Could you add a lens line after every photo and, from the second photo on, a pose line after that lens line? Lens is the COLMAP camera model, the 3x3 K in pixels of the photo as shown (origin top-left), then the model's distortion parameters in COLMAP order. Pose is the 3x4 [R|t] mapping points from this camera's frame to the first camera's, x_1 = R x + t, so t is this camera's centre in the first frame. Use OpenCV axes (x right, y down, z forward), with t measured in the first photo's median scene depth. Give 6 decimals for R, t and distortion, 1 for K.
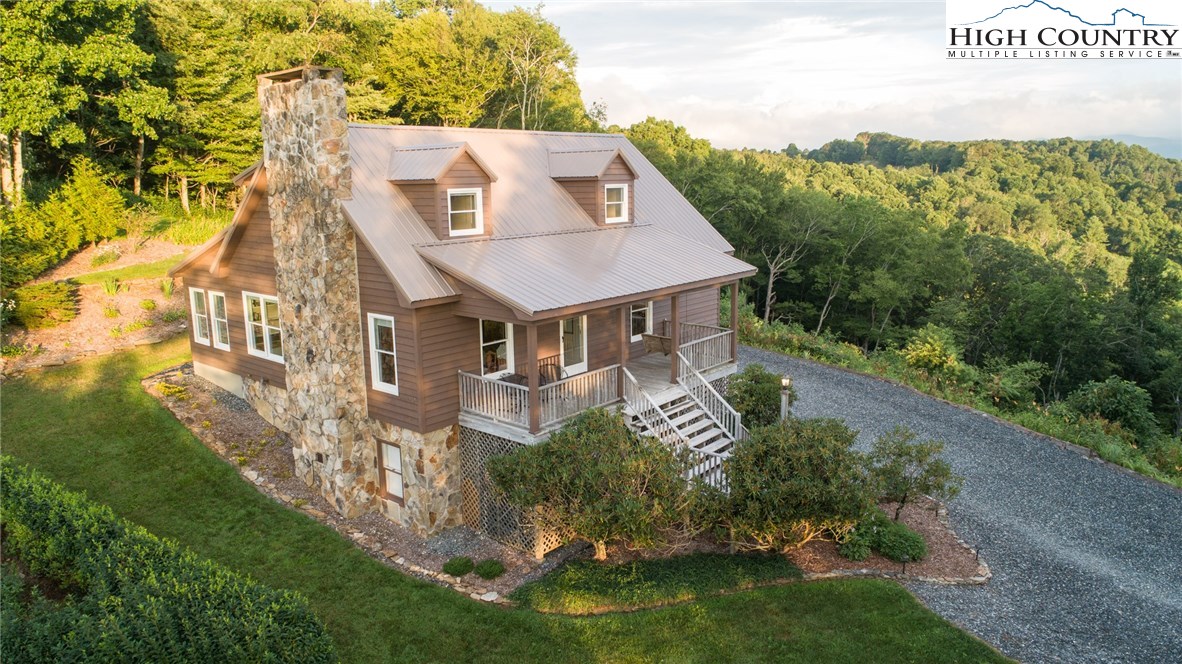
lens RADIAL K [[790.1, 0, 591.0], [0, 790.1, 332.0], [0, 0, 1]] dist [-0.017110, 0.004058]
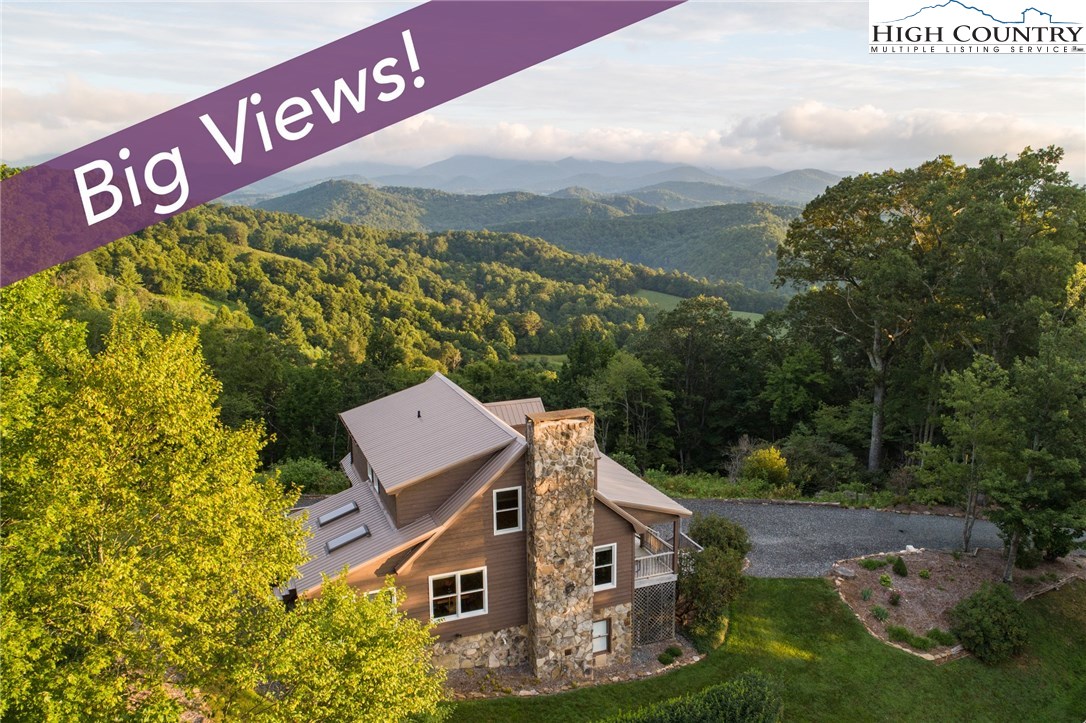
lens RADIAL K [[868.4, 0, 596.1], [0, 868.4, 361.5], [0, 0, 1]] dist [-0.011926, -0.000831]
pose [[0.427506, -0.164609, 0.888900, -0.530963], [0.169222, 0.980473, 0.100182, -0.169713], [-0.888033, 0.107593, 0.447014, 0.045409]]
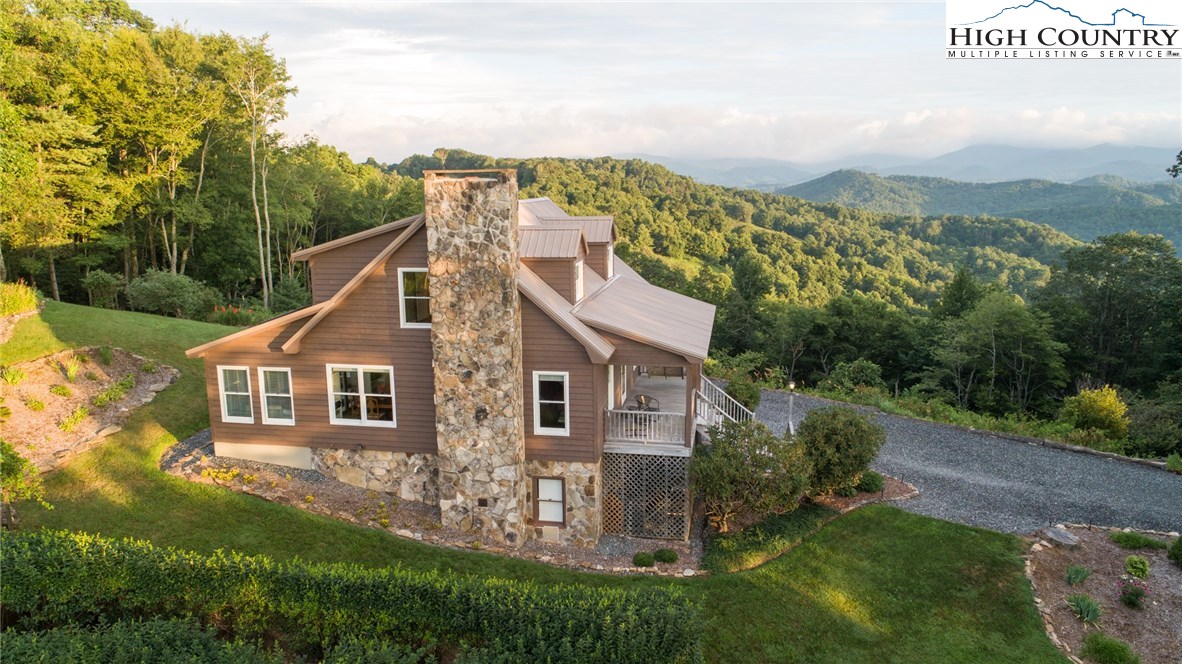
lens RADIAL K [[790.1, 0, 591.0], [0, 790.1, 332.0], [0, 0, 1]] dist [-0.017110, 0.004058]
pose [[0.864238, -0.088014, 0.495325, -0.233229], [0.095054, 0.995411, 0.011025, -0.025844], [-0.494023, 0.037554, 0.868638, -0.023459]]
